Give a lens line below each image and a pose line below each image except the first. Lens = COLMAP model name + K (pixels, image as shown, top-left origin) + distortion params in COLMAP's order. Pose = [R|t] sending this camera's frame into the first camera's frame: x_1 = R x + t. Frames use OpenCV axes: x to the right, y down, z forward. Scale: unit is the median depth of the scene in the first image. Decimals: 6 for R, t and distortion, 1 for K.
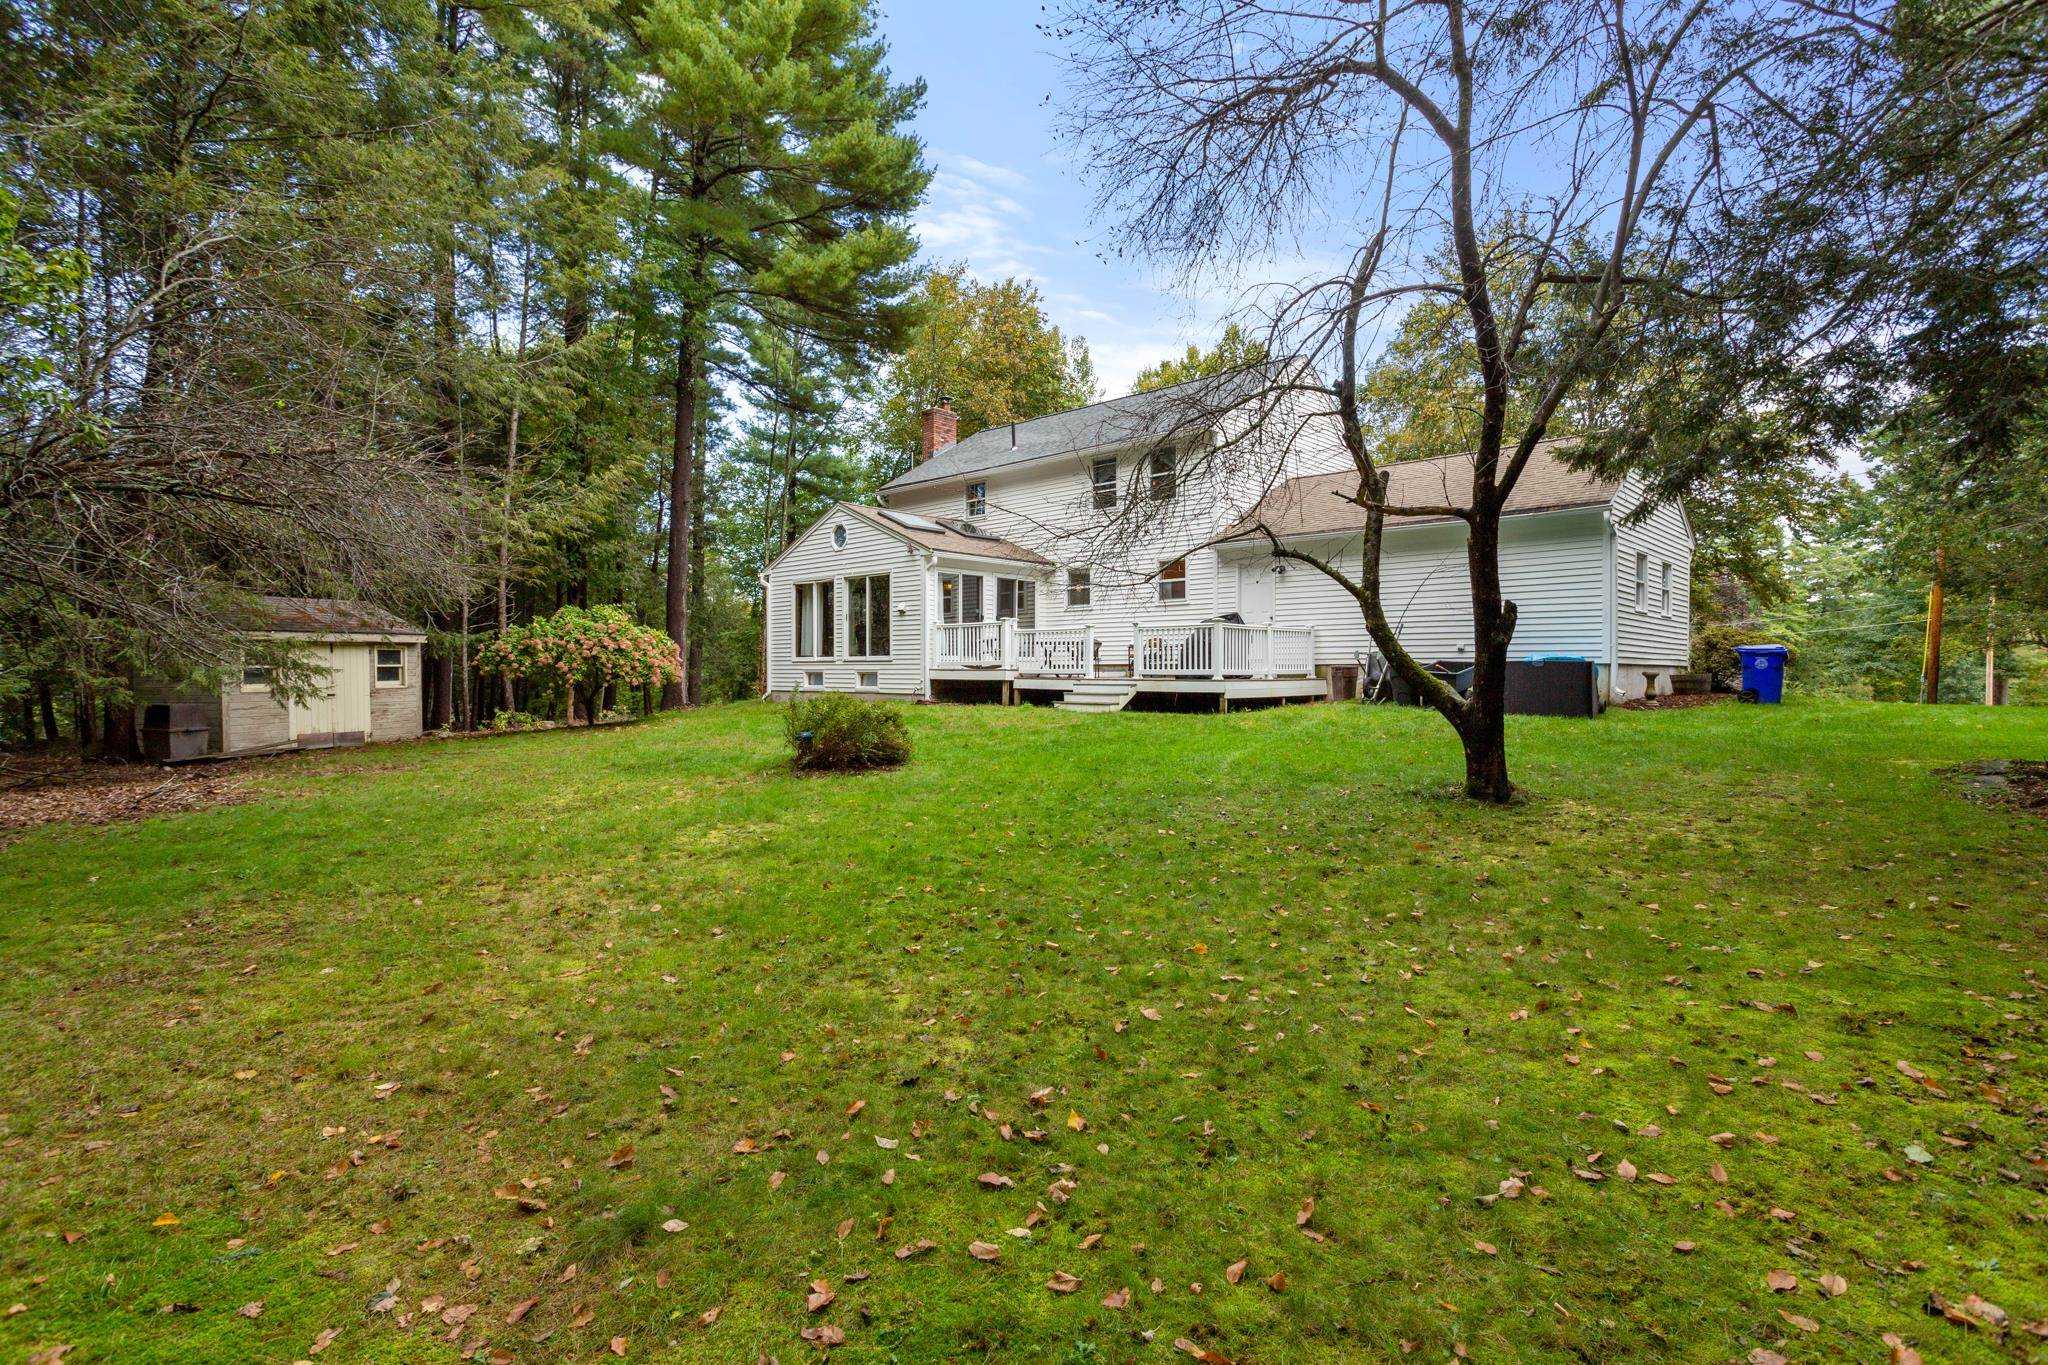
lens RADIAL K [[984.6, 0, 1032.1], [0, 984.6, 684.6], [0, 0, 1]] dist [0.024410, -0.001404]
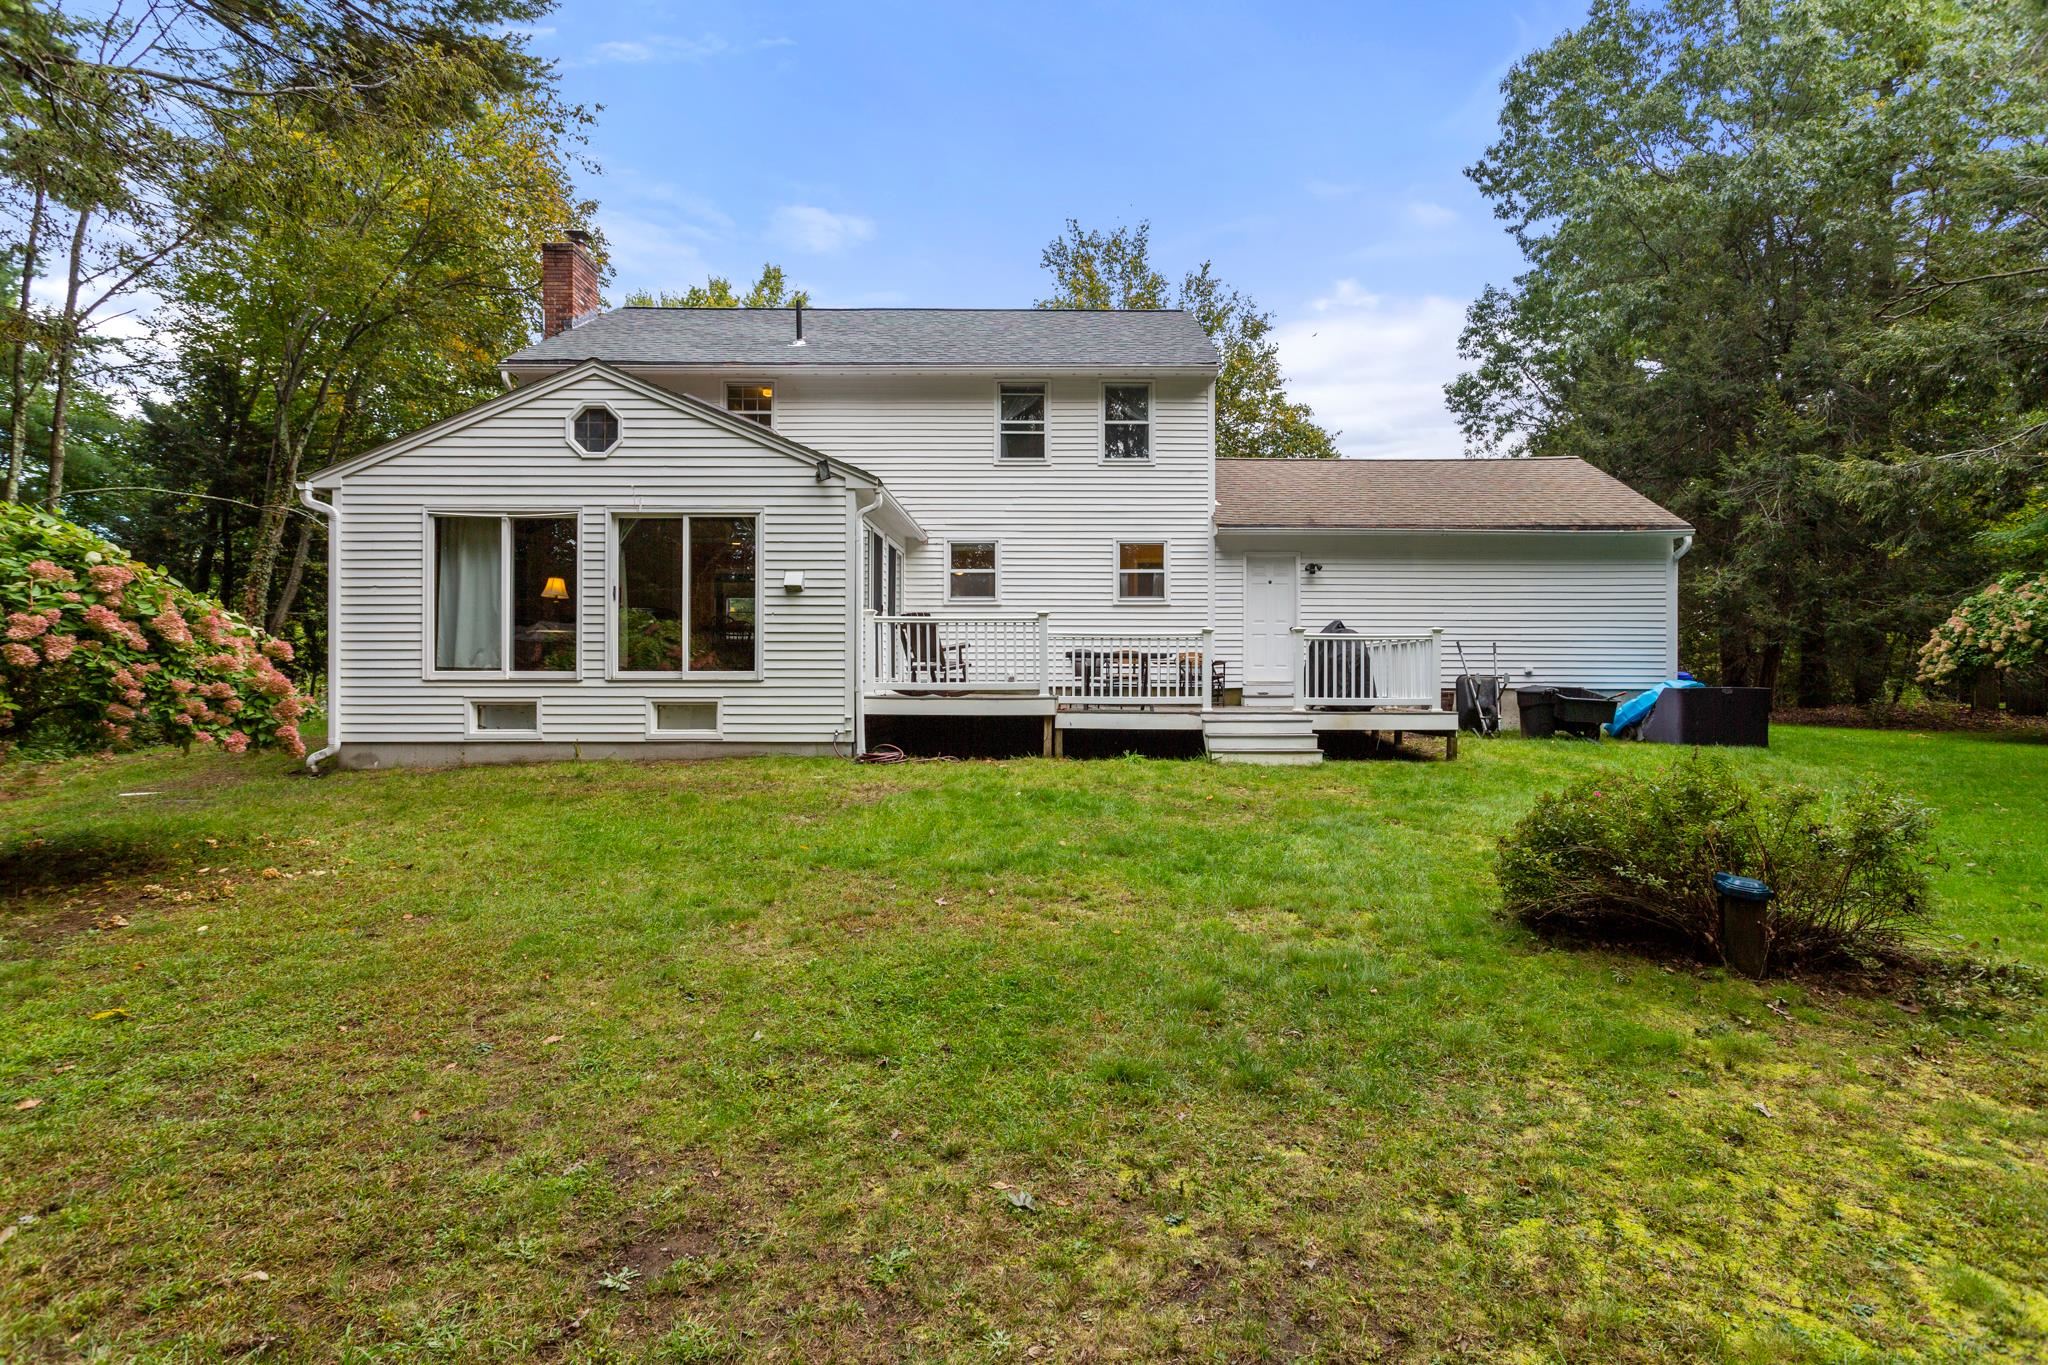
lens RADIAL K [[984.6, 0, 1025.4], [0, 984.6, 685.2], [0, 0, 1]] dist [0.024410, -0.001404]
pose [[0.739082, 0.003410, 0.673607, -0.370445], [0.007280, 0.999888, -0.013048, -0.013226], [-0.673576, 0.014548, 0.738975, 0.485709]]
